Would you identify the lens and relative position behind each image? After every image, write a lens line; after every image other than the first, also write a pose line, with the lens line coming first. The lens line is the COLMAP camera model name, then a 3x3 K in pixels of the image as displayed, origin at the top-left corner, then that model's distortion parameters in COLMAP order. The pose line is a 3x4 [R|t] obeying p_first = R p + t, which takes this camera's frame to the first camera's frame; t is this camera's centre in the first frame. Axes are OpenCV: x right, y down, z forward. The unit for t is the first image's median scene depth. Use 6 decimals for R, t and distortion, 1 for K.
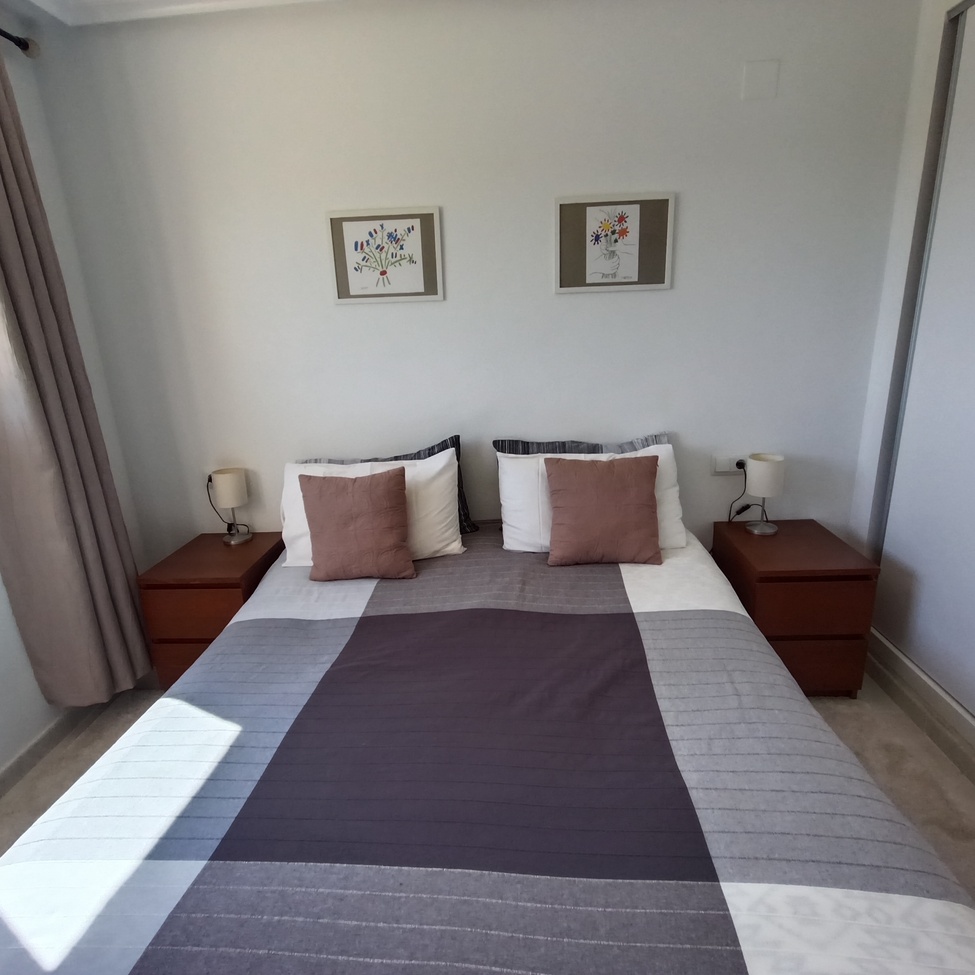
lens RADIAL K [[590.8, 0, 479.3], [0, 590.8, 483.6], [0, 0, 1]] dist [-0.036490, 0.023630]
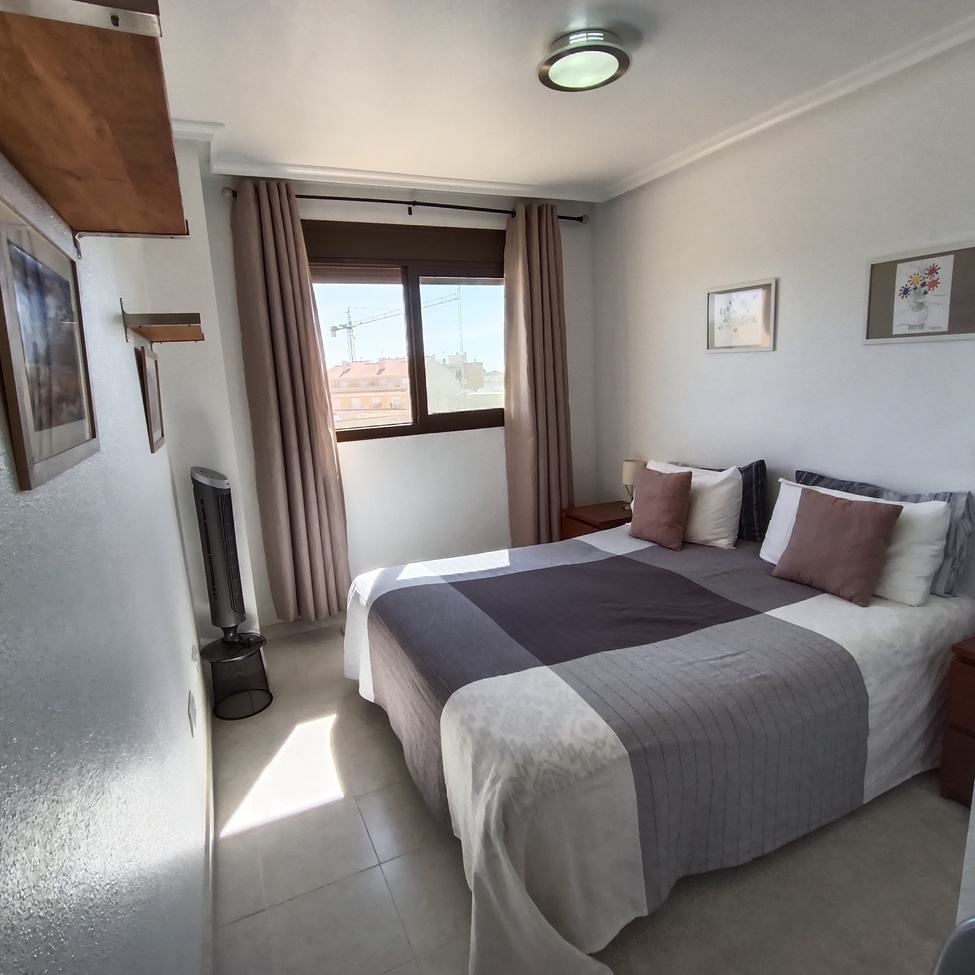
lens RADIAL K [[590.8, 0, 479.3], [0, 590.8, 483.6], [0, 0, 1]] dist [-0.036490, 0.023630]
pose [[0.481570, 0.187996, -0.856007, 0.779744], [-0.224484, 0.970598, 0.086872, -0.008782], [0.847170, 0.150325, 0.509613, -0.113643]]
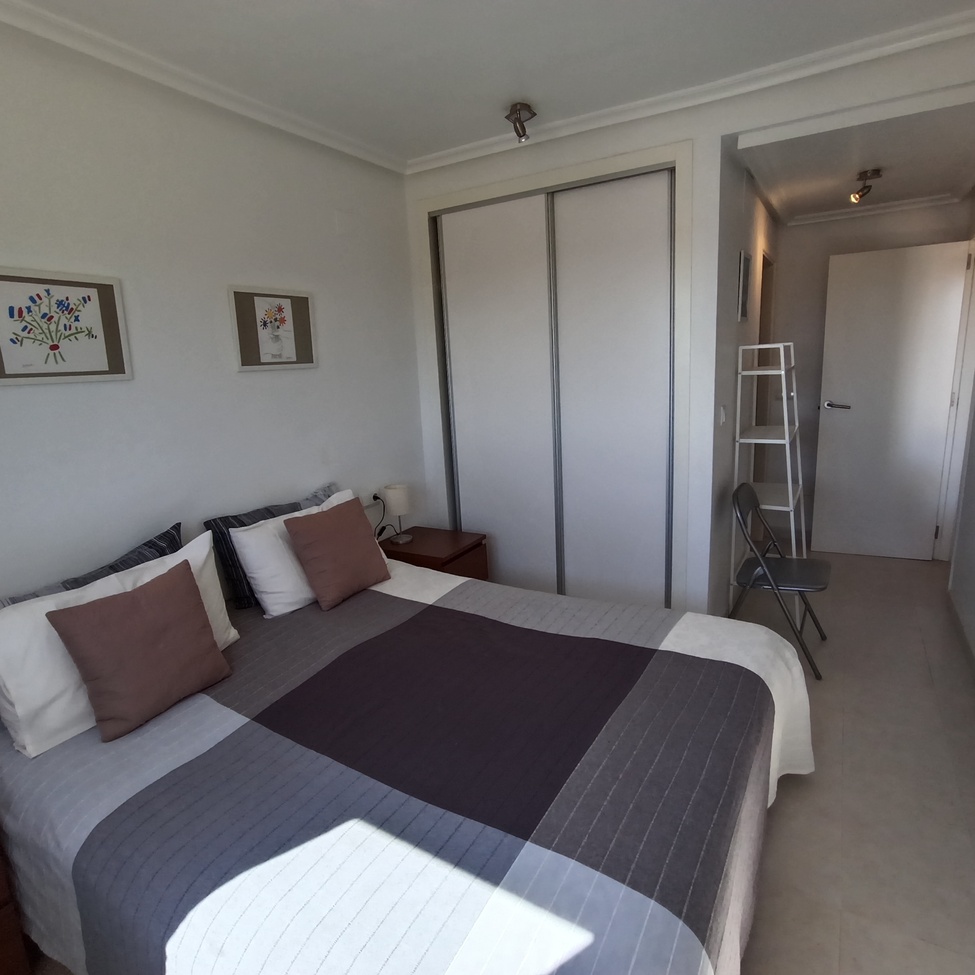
lens RADIAL K [[590.8, 0, 479.3], [0, 590.8, 483.6], [0, 0, 1]] dist [-0.036490, 0.023630]
pose [[0.468608, -0.164499, 0.867955, -0.637103], [0.283450, 0.958559, 0.028637, -0.037010], [-0.836697, 0.232602, 0.495816, 0.161200]]
